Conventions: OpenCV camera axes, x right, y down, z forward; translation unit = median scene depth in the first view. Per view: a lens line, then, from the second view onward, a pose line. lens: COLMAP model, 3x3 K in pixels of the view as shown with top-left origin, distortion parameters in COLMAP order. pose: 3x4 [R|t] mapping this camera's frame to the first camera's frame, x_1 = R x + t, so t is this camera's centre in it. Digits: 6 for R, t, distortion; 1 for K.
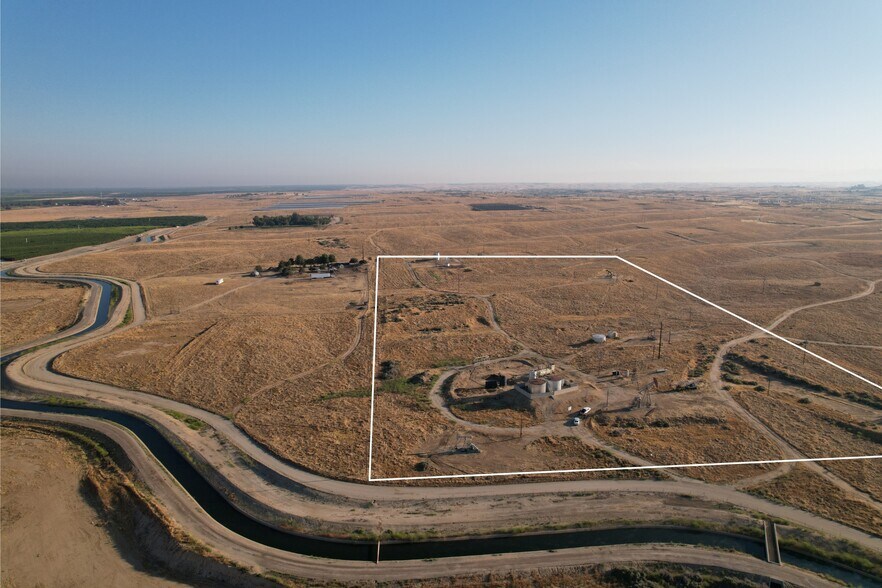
lens RADIAL K [[564.1, 0, 441.7], [0, 564.1, 299.0], [0, 0, 1]] dist [-0.074635, 0.065547]
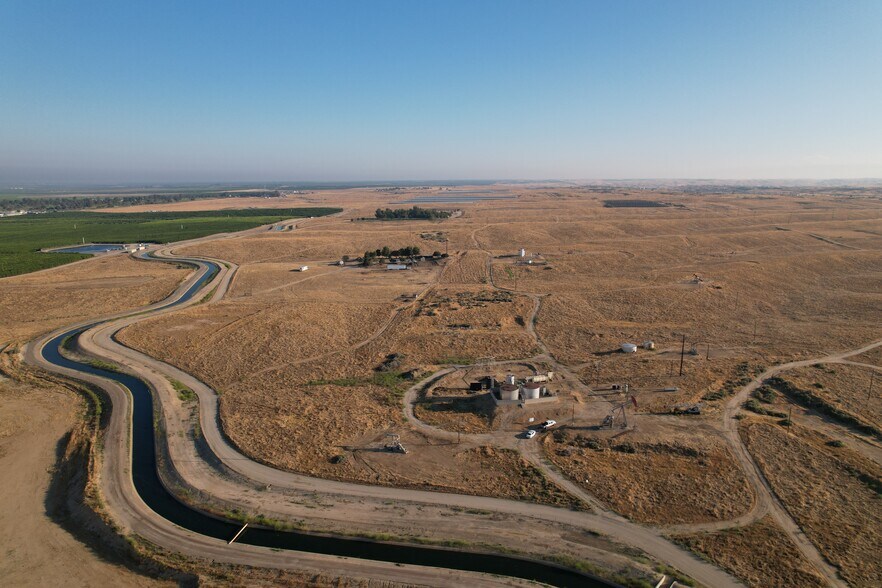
lens RADIAL K [[564.1, 0, 441.5], [0, 564.1, 297.6], [0, 0, 1]] dist [-0.074635, 0.065547]
pose [[0.963455, 0.055185, -0.262124, 0.289924], [-0.053650, 0.998475, 0.013014, -0.008240], [0.262442, 0.001525, 0.964947, 0.065133]]
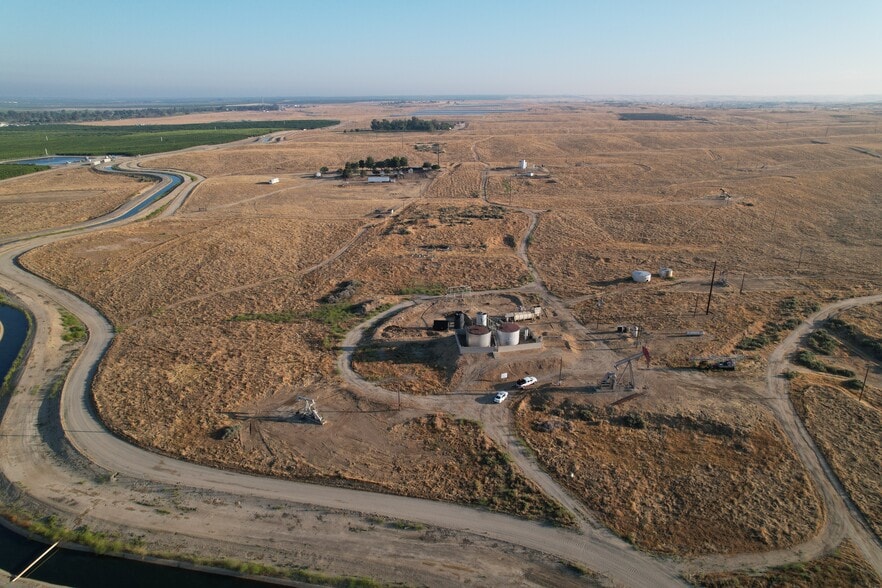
lens RADIAL K [[564.1, 0, 440.8], [0, 564.1, 290.1], [0, 0, 1]] dist [-0.074635, 0.065547]
pose [[0.957935, 0.095824, -0.270514, 0.301440], [-0.059087, 0.988268, 0.140836, 0.002053], [0.280836, -0.118928, 0.952359, 0.315747]]
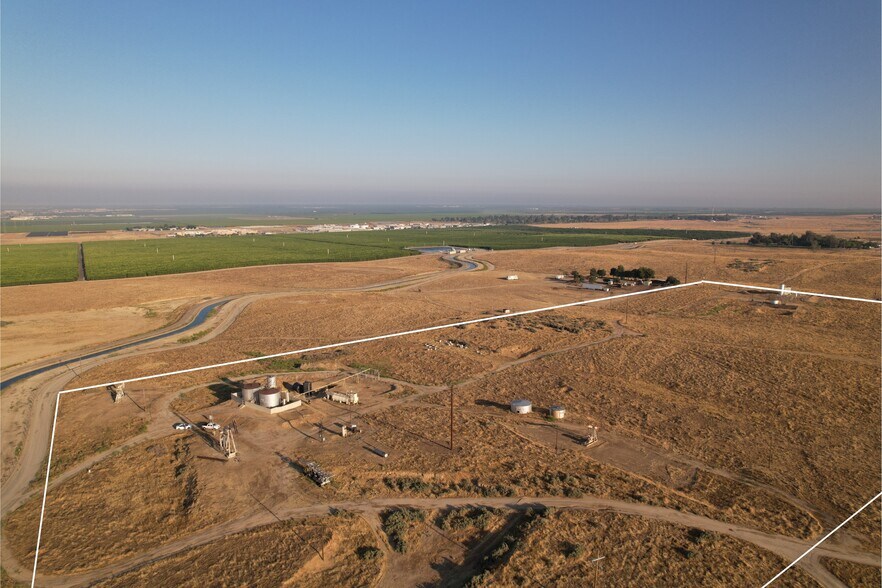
lens RADIAL K [[564.1, 0, 439.7], [0, 564.1, 297.1], [0, 0, 1]] dist [-0.074635, 0.065547]
pose [[0.434663, 0.147424, -0.888445, 1.006360], [-0.182794, 0.980418, 0.073255, -0.098030], [0.881847, 0.130561, 0.453100, 0.824752]]
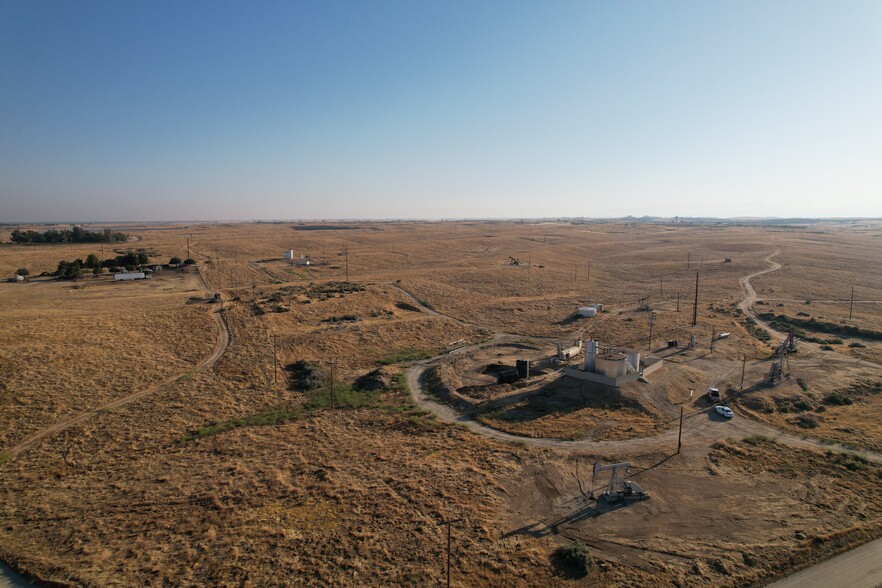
lens RADIAL K [[564.1, 0, 440.7], [0, 564.1, 294.3], [0, 0, 1]] dist [-0.074635, 0.065547]
pose [[0.943421, -0.042144, 0.328909, -0.170706], [0.066857, 0.995696, -0.064187, 0.106376], [-0.324789, 0.082545, 0.942178, 0.503395]]
